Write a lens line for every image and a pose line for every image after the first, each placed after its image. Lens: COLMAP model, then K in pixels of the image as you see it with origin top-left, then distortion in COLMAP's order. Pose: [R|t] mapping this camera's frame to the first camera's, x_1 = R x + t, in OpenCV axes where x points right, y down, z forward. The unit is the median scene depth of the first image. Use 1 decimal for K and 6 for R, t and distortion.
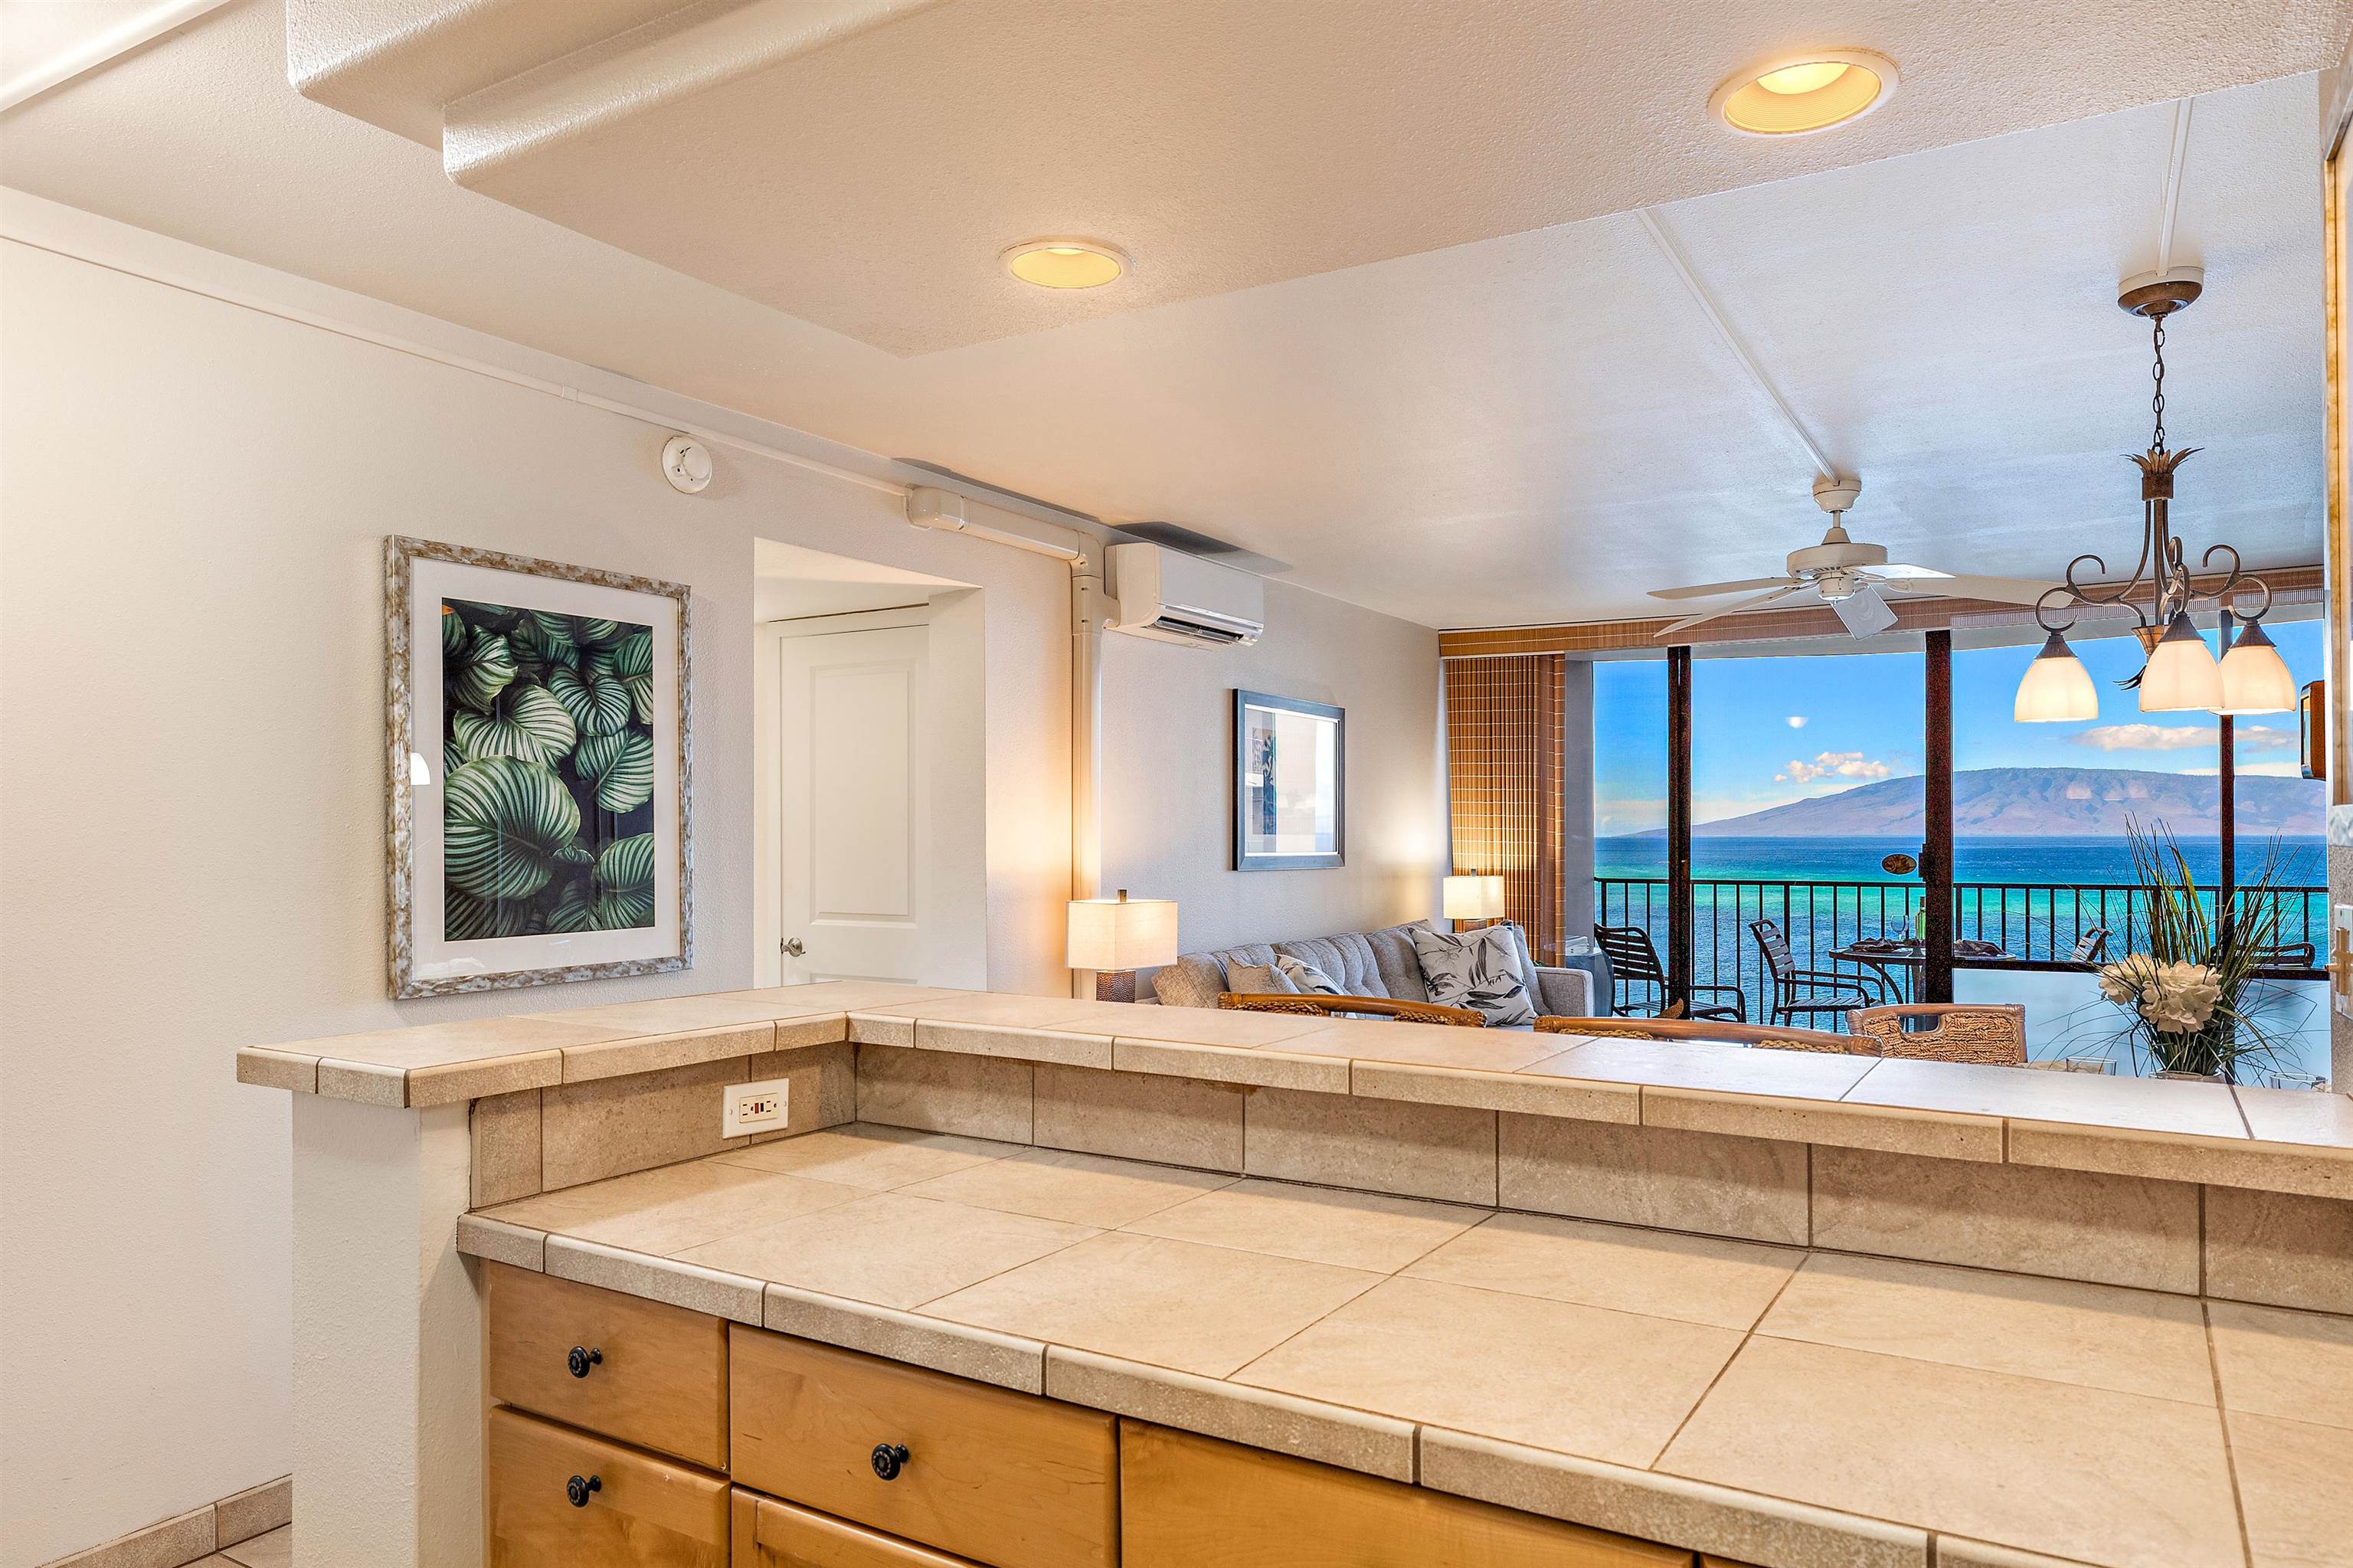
lens RADIAL K [[1506.9, 0, 1200.2], [0, 1506.9, 794.6], [0, 0, 1]] dist [0.000114, 0.003294]
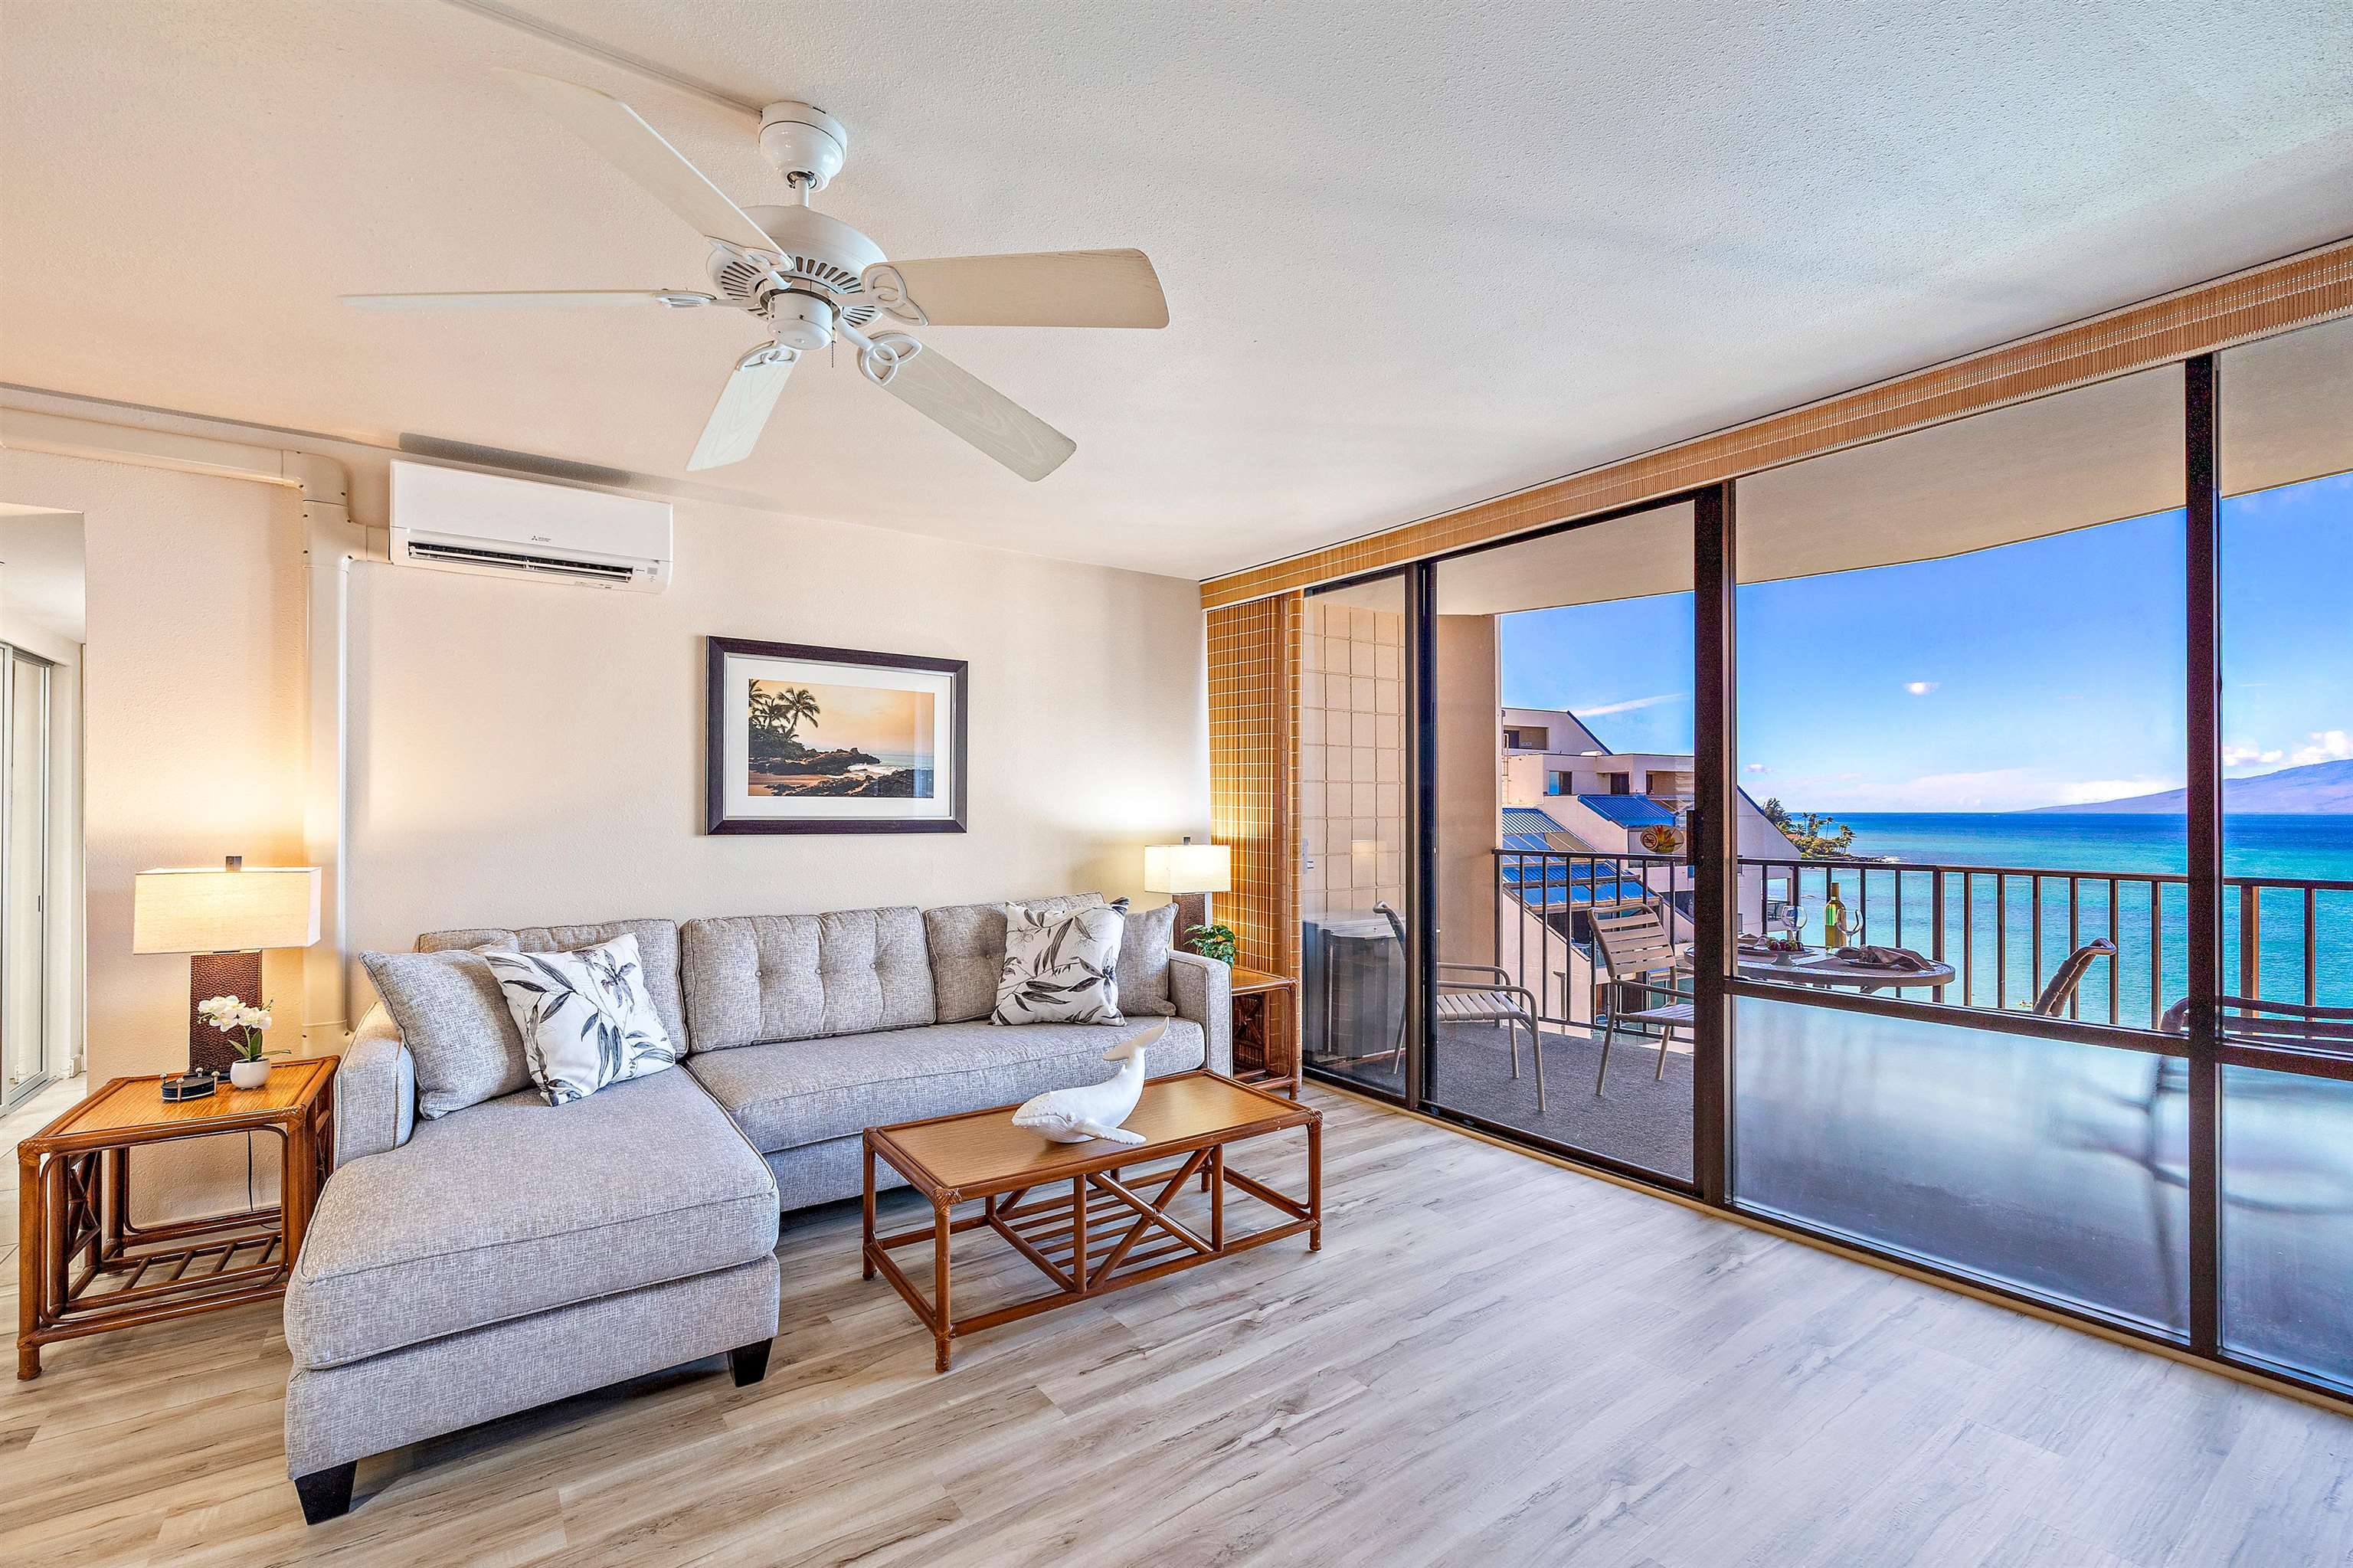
lens RADIAL K [[1015.6, 0, 1162.4], [0, 1015.6, 802.4], [0, 0, 1]] dist [0.000609, -0.000427]
pose [[0.909472, -0.003017, -0.415753, 0.484241], [0.010382, 0.999827, 0.015455, 0.021646], [0.415634, -0.018373, 0.909346, 0.510036]]
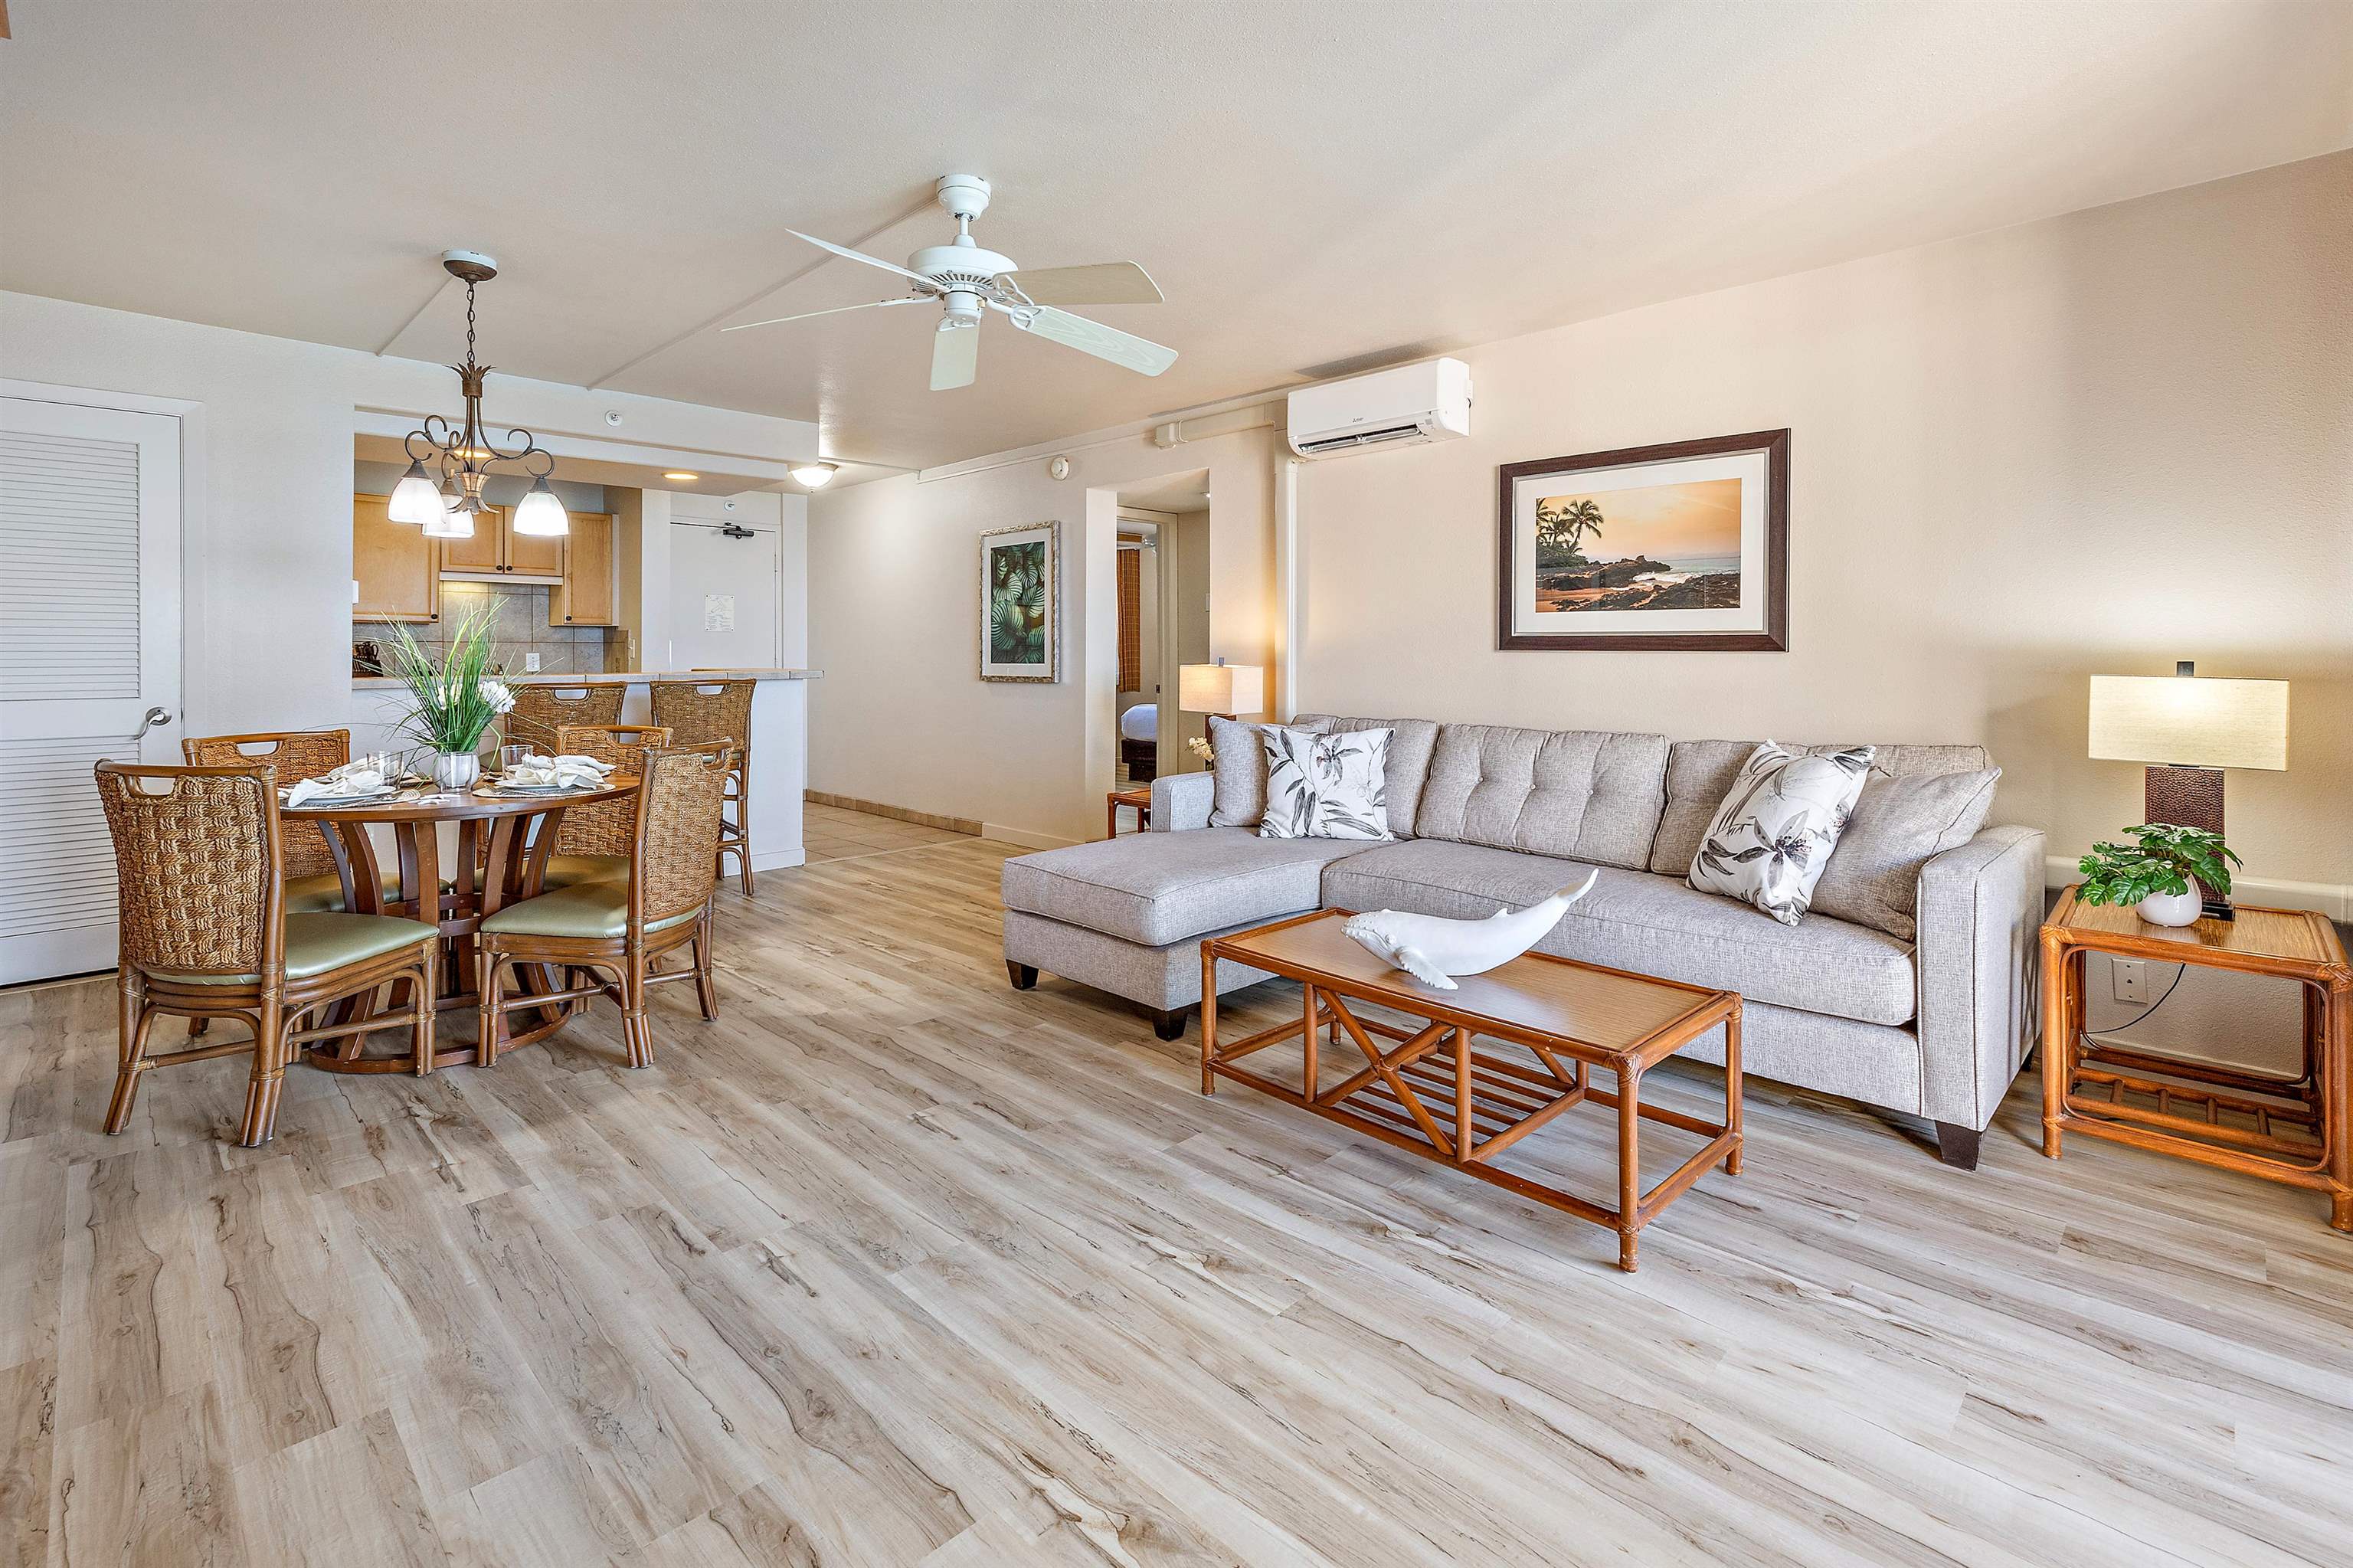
lens RADIAL K [[1073.9, 0, 1186.5], [0, 1073.9, 652.1], [0, 0, 1]] dist [0.003672, -0.000321]
pose [[-0.246874, 0.000011, -0.969048, 0.689589], [0.024702, 0.999675, -0.006281, 0.046448], [0.968733, -0.025489, -0.246794, 0.894190]]
